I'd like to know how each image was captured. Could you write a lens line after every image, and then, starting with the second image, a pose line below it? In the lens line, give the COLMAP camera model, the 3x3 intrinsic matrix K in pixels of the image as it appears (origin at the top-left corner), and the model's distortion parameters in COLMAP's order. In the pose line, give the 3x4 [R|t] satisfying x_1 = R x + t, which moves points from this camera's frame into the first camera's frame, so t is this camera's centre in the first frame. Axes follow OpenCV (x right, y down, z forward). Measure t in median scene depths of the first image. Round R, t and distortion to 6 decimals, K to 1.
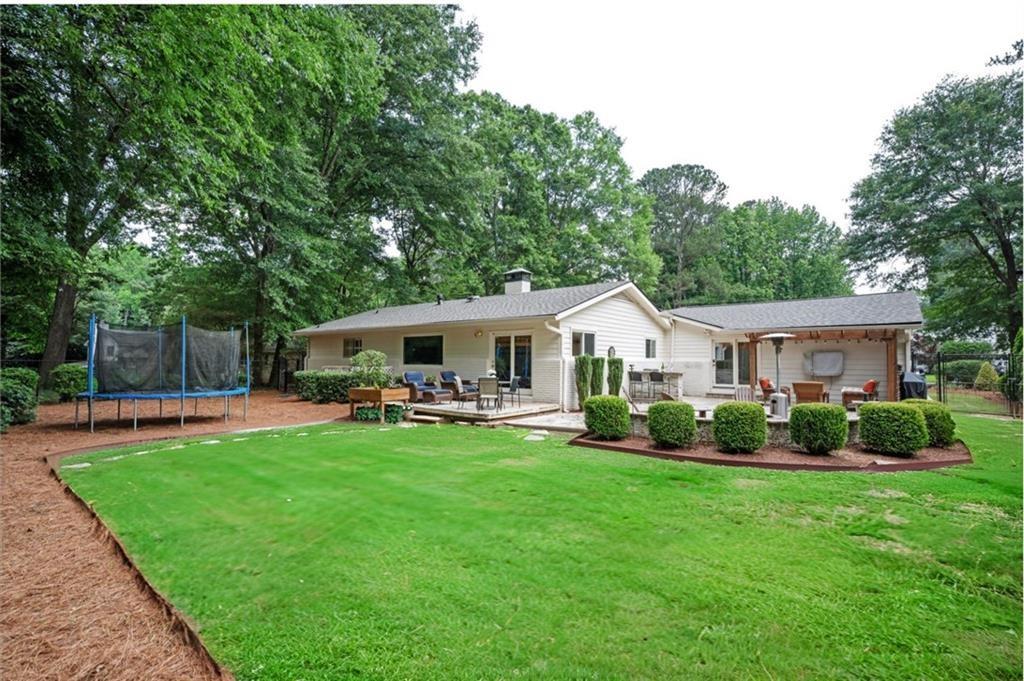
lens RADIAL K [[421.1, 0, 517.0], [0, 421.1, 336.6], [0, 0, 1]] dist [0.000080, 0.000106]
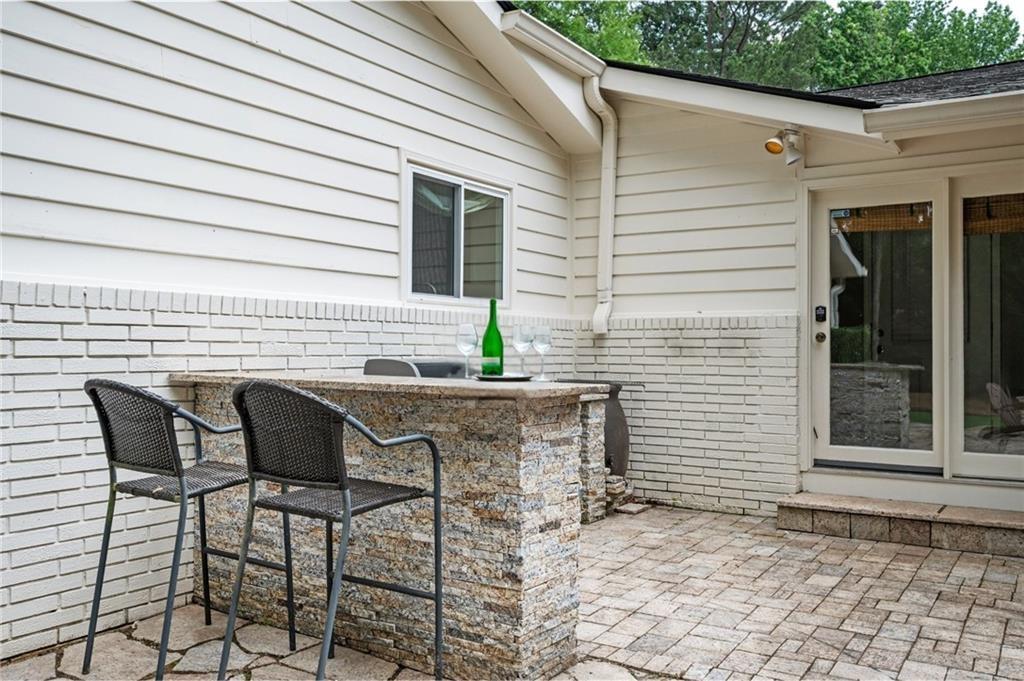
lens RADIAL K [[840.1, 0, 512.0], [0, 840.1, 340.5], [0, 0, 1]] dist [0.005009, 0.004467]
pose [[0.992807, -0.005325, 0.119606, 0.295064], [0.001158, 0.999391, 0.034882, 0.056025], [-0.119719, -0.034493, 0.992208, 0.659622]]
